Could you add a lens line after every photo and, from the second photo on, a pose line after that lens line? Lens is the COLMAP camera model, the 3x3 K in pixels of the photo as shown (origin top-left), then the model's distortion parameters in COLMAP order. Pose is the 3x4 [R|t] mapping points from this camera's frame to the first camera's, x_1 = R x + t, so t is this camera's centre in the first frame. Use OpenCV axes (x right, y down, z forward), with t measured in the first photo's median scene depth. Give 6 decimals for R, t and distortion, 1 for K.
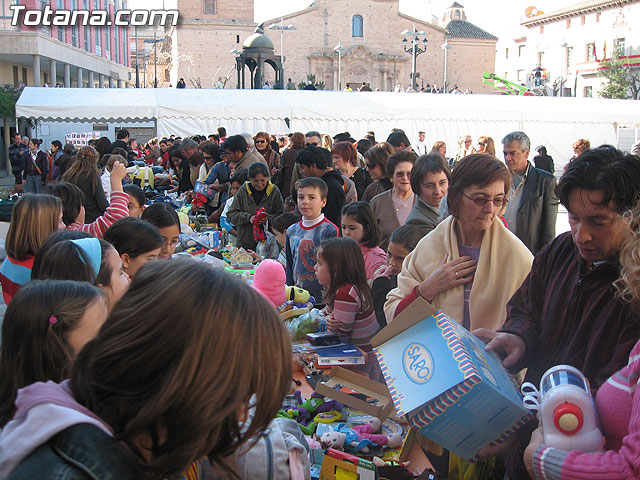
lens RADIAL K [[686.0, 0, 302.6], [0, 686.0, 242.3], [0, 0, 1]] dist [-0.122336, 0.090661]
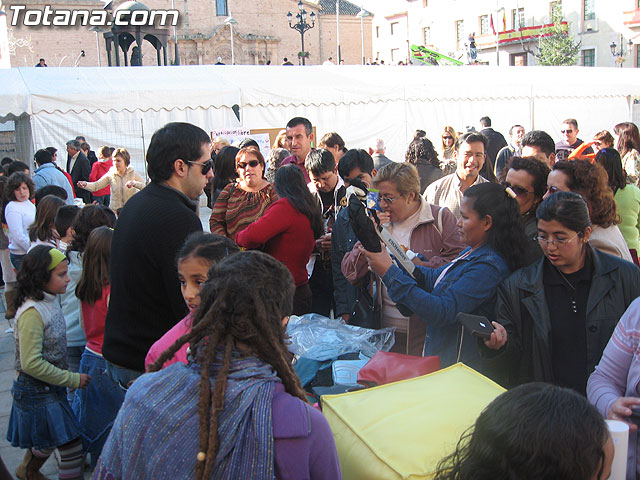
lens RADIAL K [[686.0, 0, 302.6], [0, 686.0, 242.3], [0, 0, 1]] dist [-0.122336, 0.090661]
pose [[0.970070, -0.086070, 0.227058, -0.077765], [0.083393, 0.996287, 0.021377, -0.039507], [-0.228055, -0.001802, 0.973647, 0.231281]]
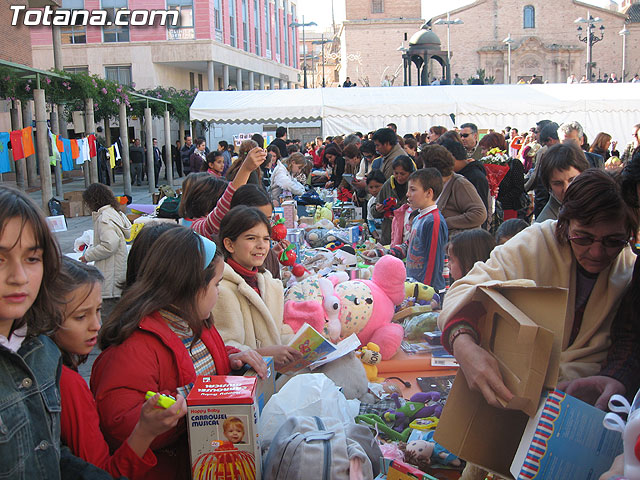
lens RADIAL K [[683.3, 0, 320.0], [0, 683.3, 240.0], [0, 0, 1]] dist [-0.117693, 0.090309]
pose [[0.975056, 0.002565, -0.221946, 0.005377], [-0.002666, 0.999996, -0.000153, 0.000483], [0.221945, 0.000741, 0.975059, 0.004016]]
